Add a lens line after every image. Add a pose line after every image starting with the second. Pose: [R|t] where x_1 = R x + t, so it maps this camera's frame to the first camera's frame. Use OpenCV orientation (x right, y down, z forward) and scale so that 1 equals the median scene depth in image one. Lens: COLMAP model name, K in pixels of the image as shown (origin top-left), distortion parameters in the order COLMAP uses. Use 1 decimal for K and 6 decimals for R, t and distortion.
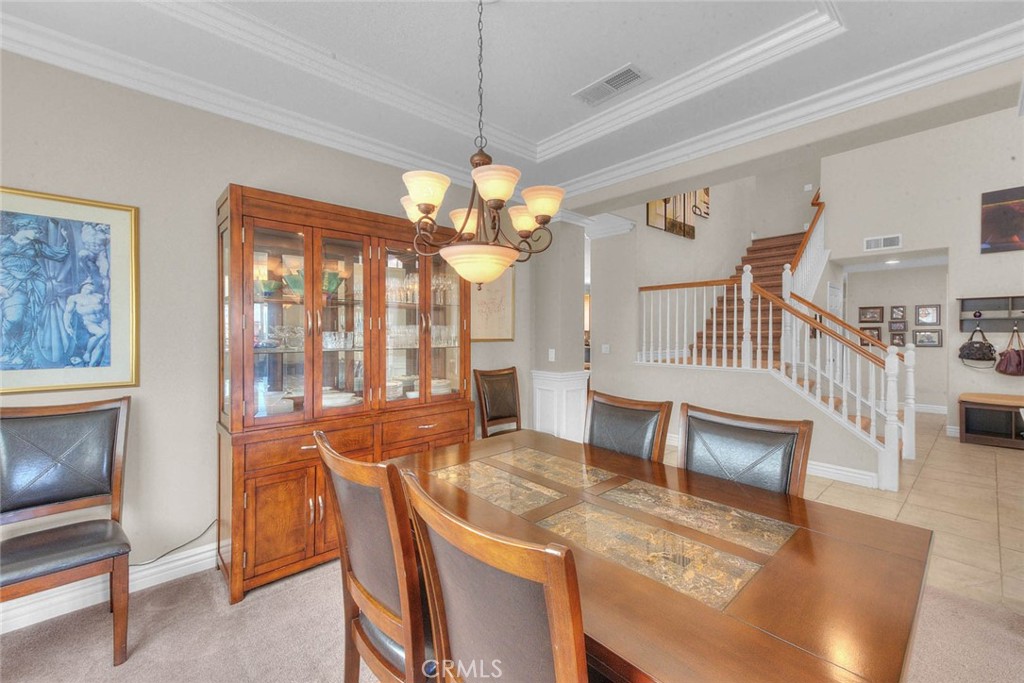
lens RADIAL K [[409.6, 0, 512.0], [0, 409.6, 341.5], [0, 0, 1]] dist [0.015387, -0.000034]
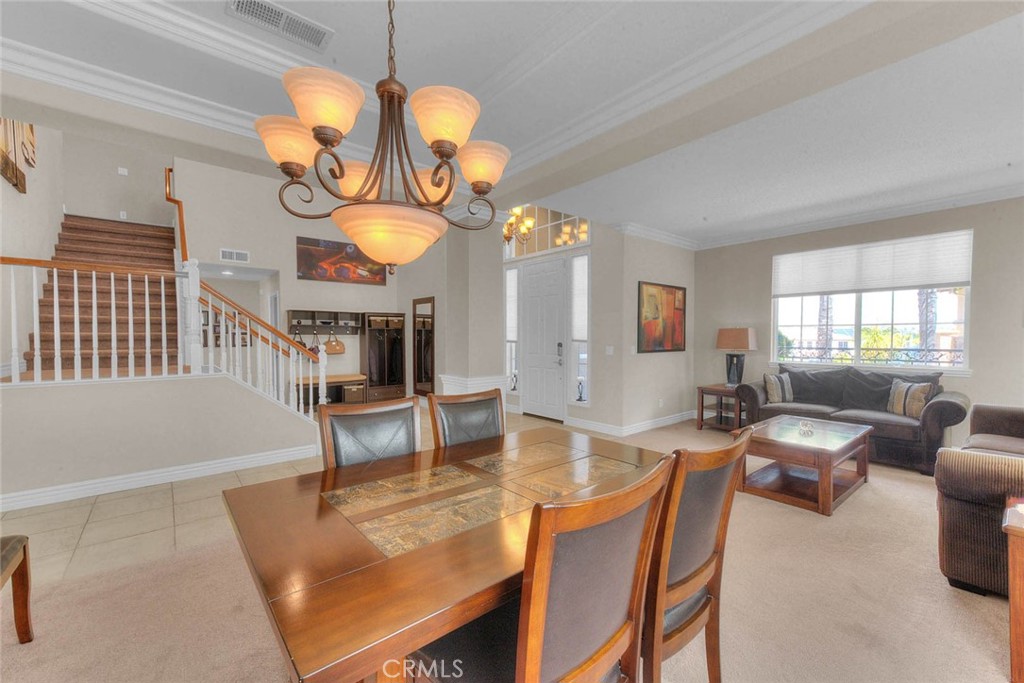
lens RADIAL K [[409.9, 0, 500.6], [0, 409.9, 350.6], [0, 0, 1]] dist [0.016774, -0.000036]
pose [[0.069298, -0.038507, 0.996853, -0.233279], [0.021703, 0.999076, 0.037084, -0.004707], [-0.997360, 0.019065, 0.070070, 0.225852]]
